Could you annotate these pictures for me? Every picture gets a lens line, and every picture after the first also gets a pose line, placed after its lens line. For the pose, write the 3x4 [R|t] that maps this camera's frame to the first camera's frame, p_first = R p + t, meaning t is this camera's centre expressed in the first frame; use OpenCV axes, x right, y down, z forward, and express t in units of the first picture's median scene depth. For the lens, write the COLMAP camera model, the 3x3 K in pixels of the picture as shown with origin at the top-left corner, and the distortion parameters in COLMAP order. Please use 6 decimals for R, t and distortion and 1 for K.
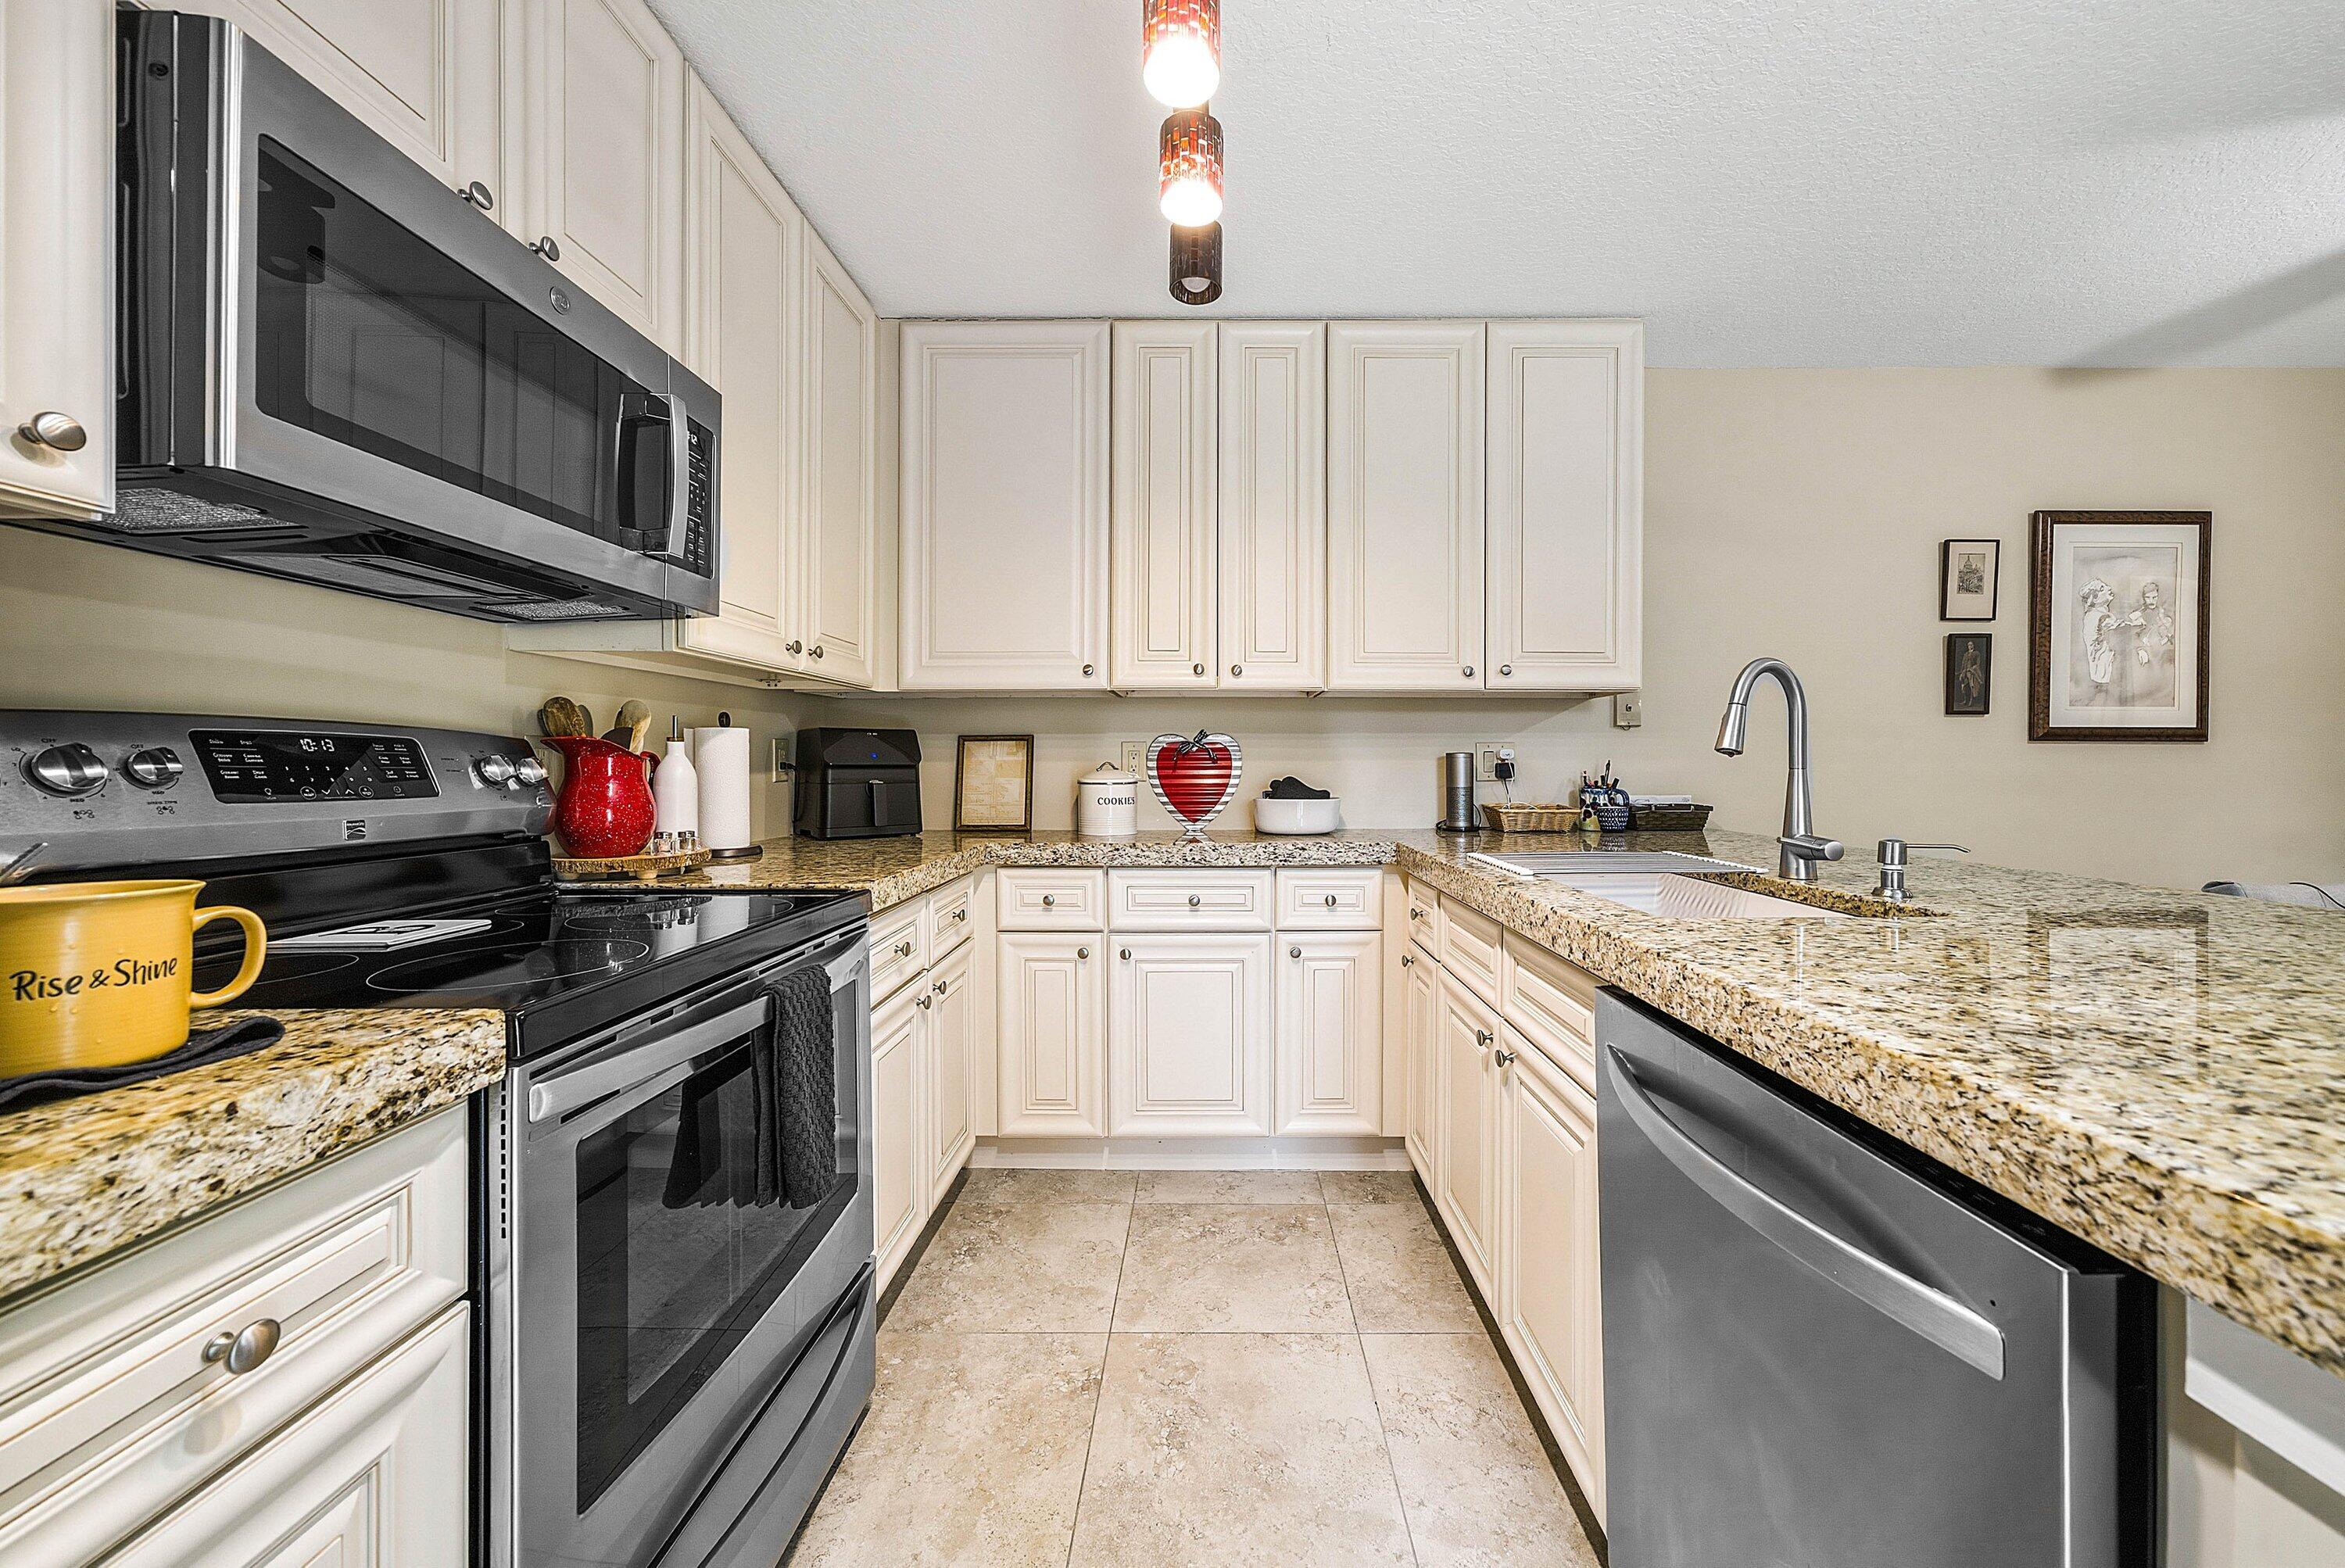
lens RADIAL K [[830.6, 0, 1172.5], [0, 830.6, 784.0], [0, 0, 1]] dist [0.019355, 0.000034]
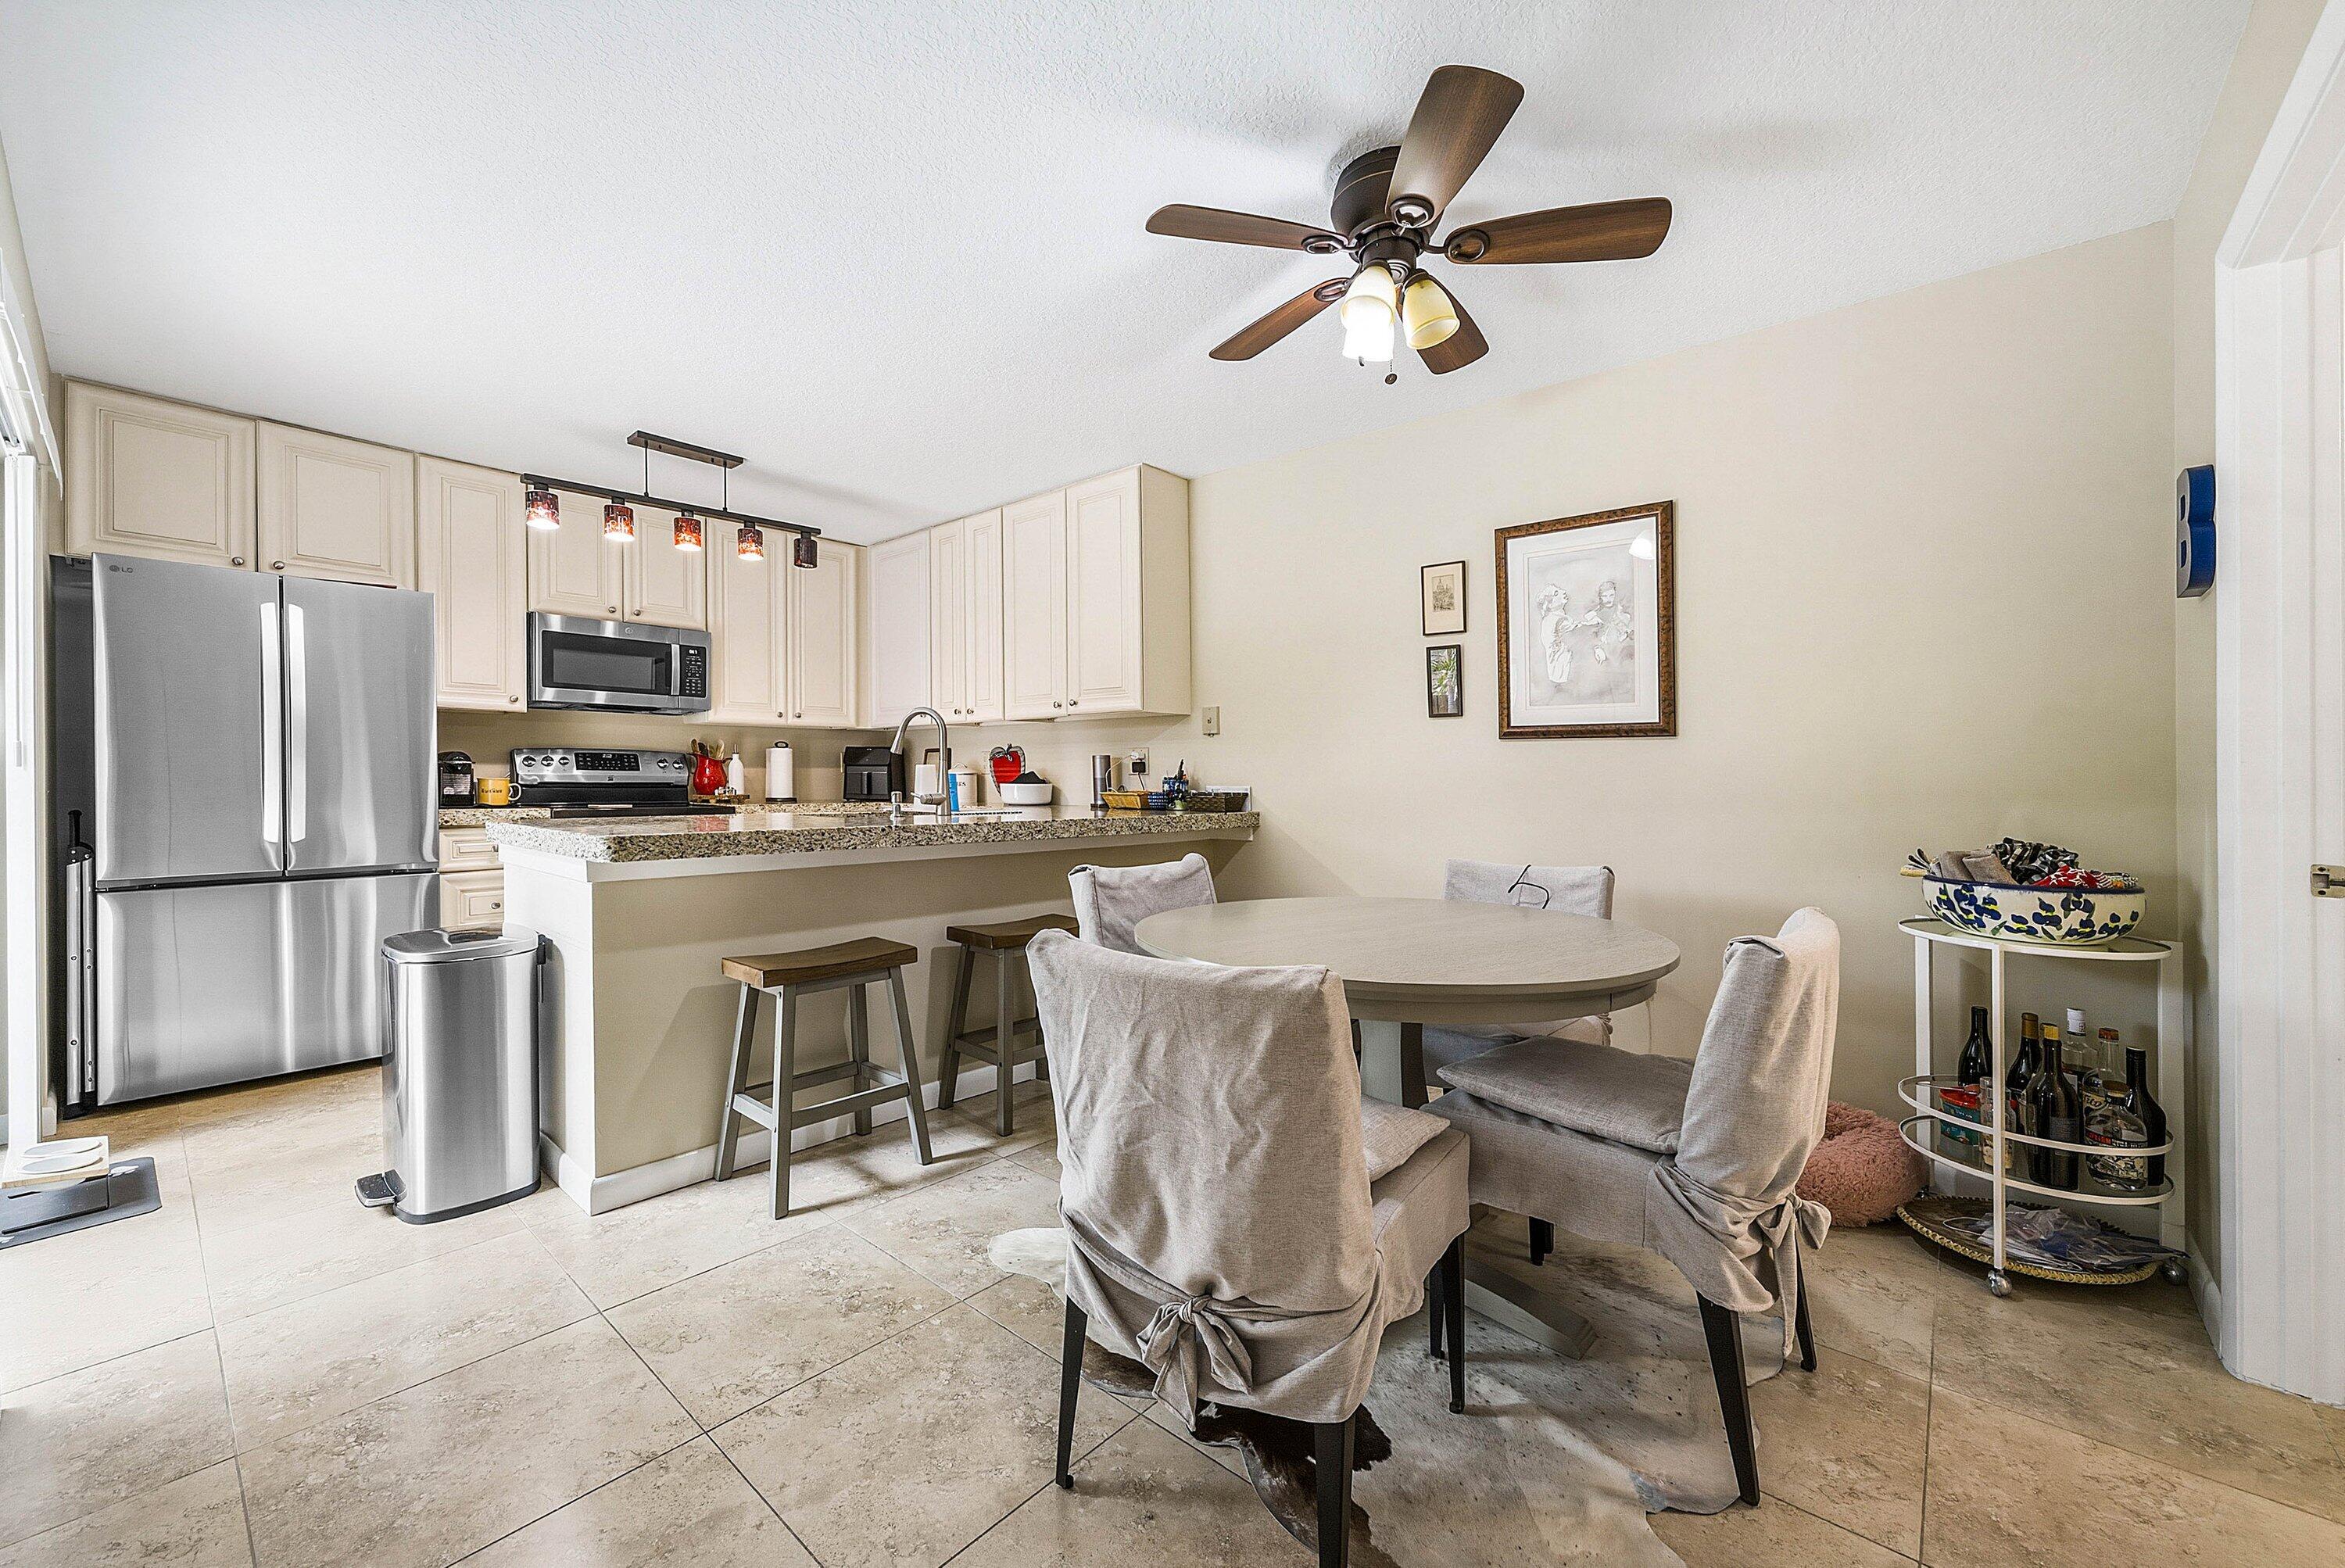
lens RADIAL K [[909.2, 0, 1172.5], [0, 909.2, 784.0], [0, 0, 1]] dist [-0.001012, -0.000055]
pose [[0.750839, 0.011064, -0.660393, 1.475074], [-0.020275, 0.999775, -0.006301, 0.022082], [0.660174, 0.018120, 0.750894, -0.149724]]
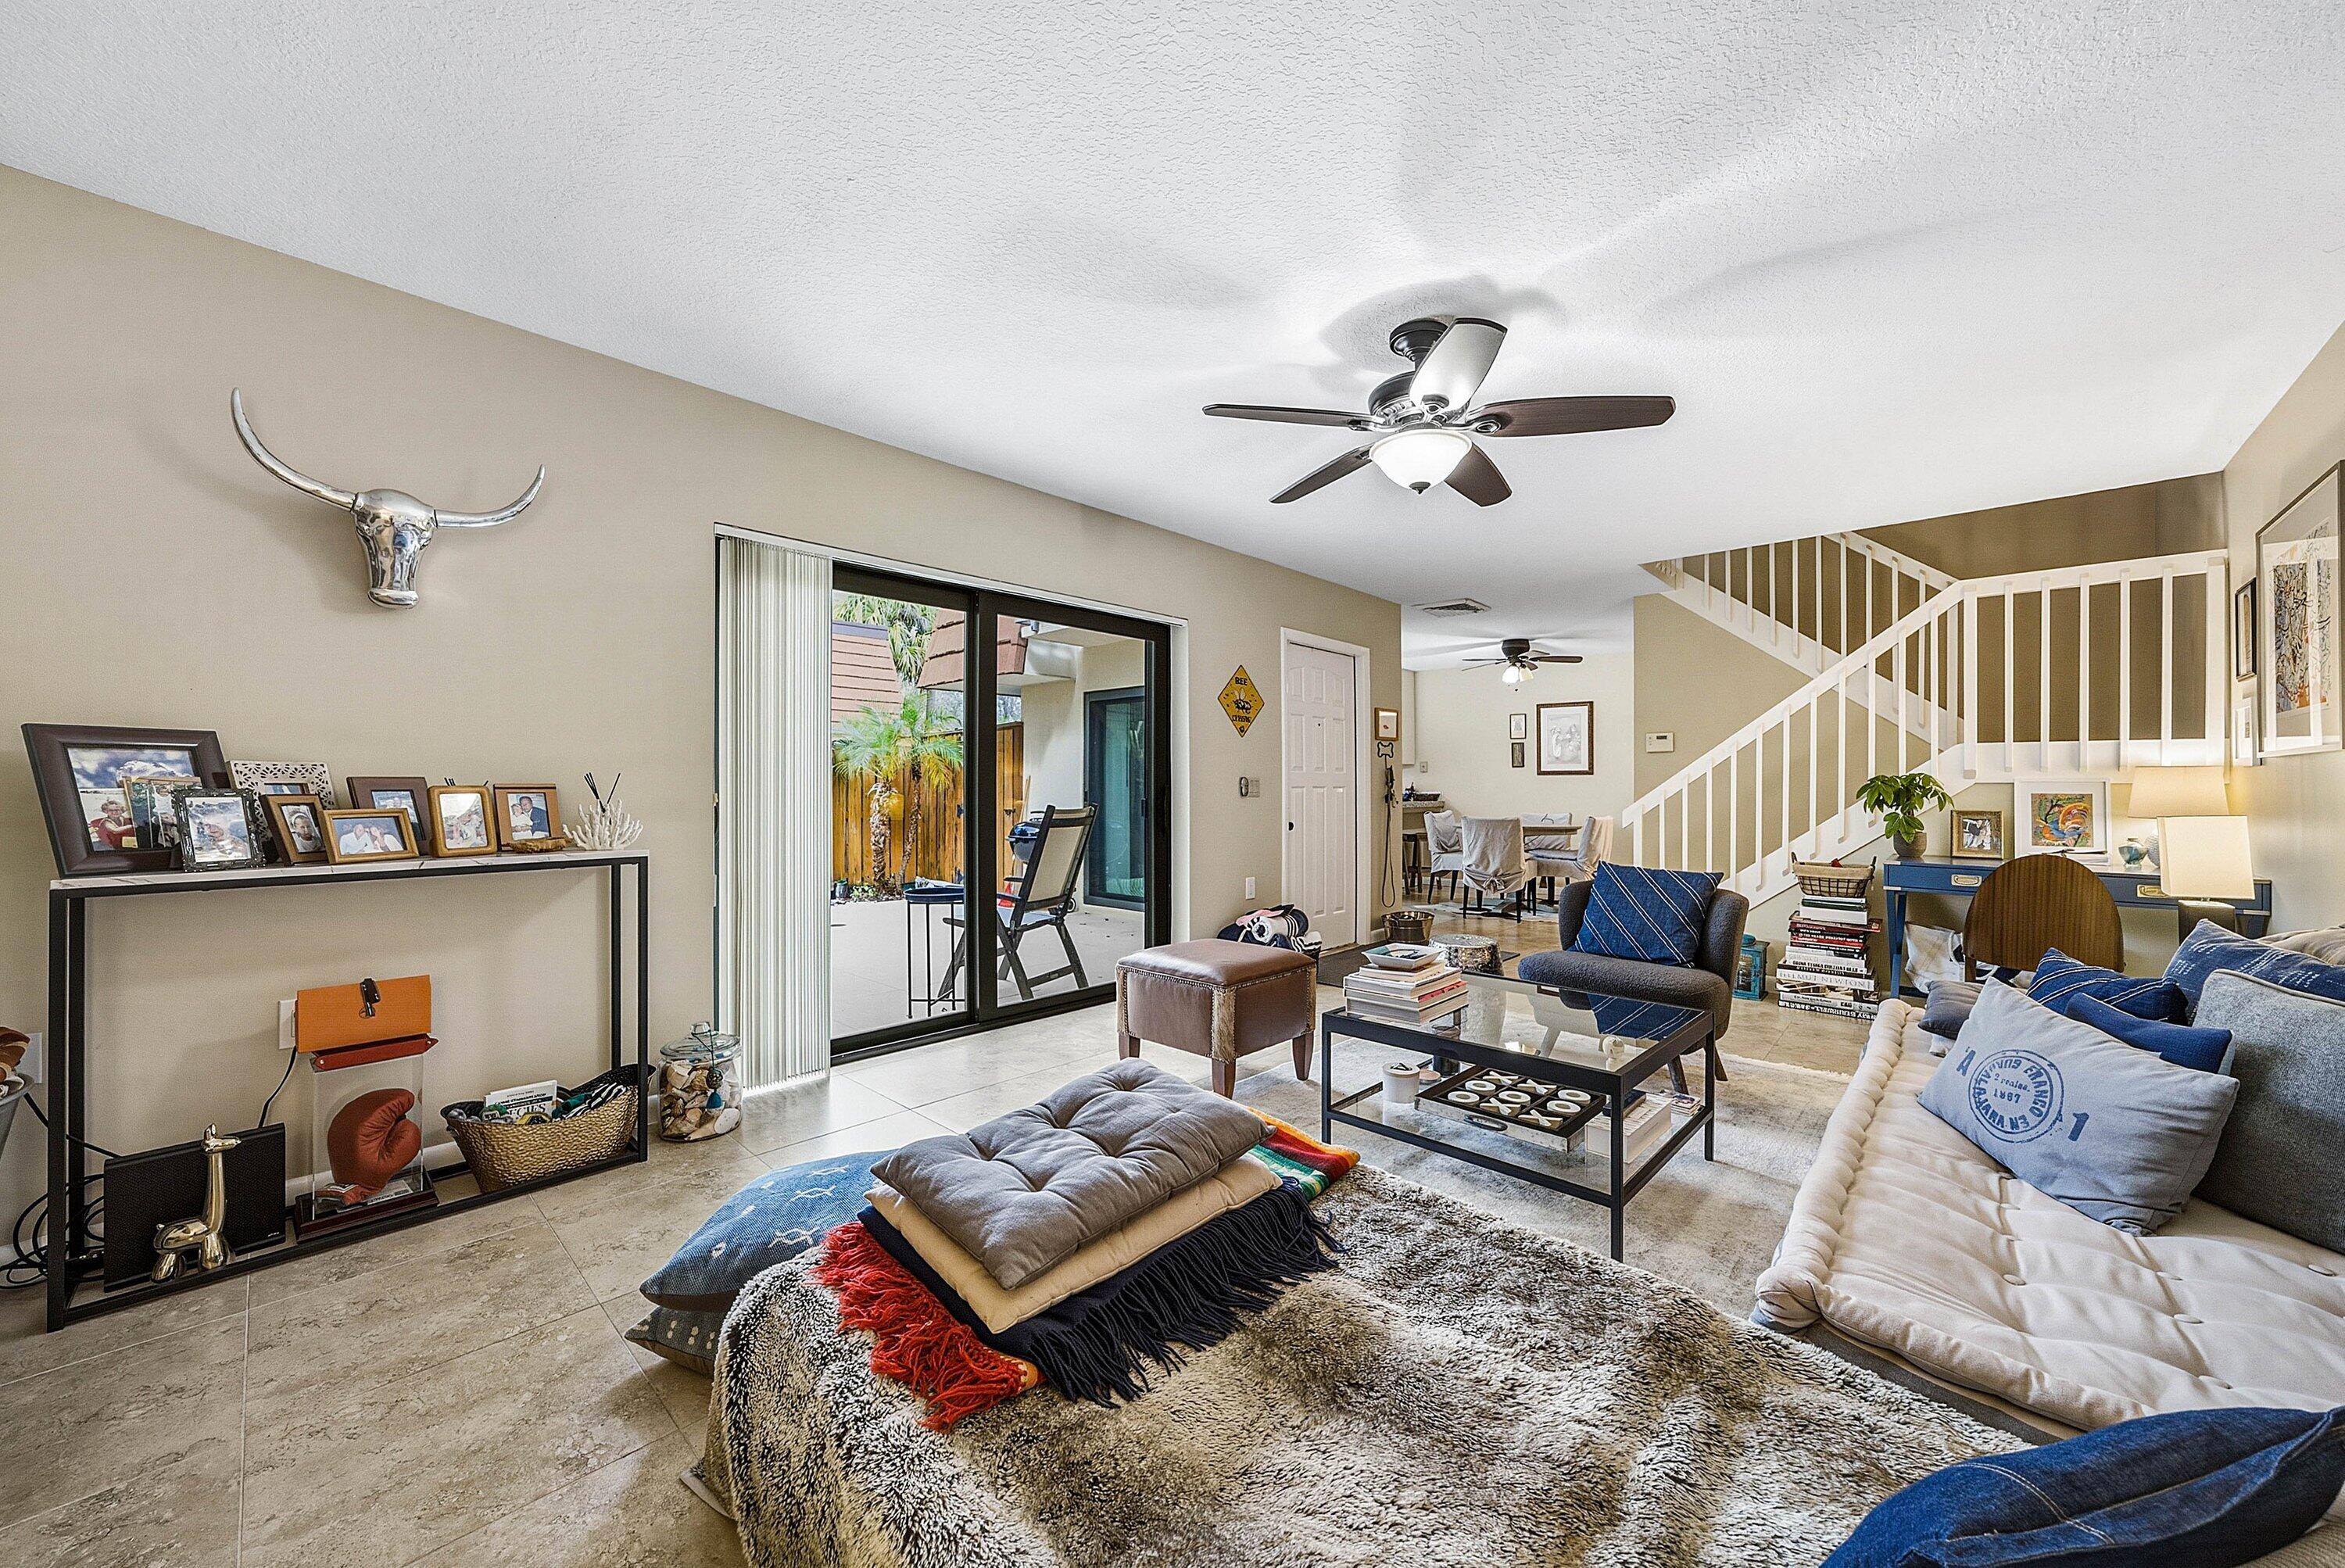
lens RADIAL K [[830.6, 0, 1172.5], [0, 830.6, 784.0], [0, 0, 1]] dist [0.019355, 0.000034]
pose [[0.729208, -0.000209, -0.684293, 2.220870], [-0.018396, 0.999633, -0.019909, 0.075921], [0.684045, 0.027106, 0.728936, -2.378701]]
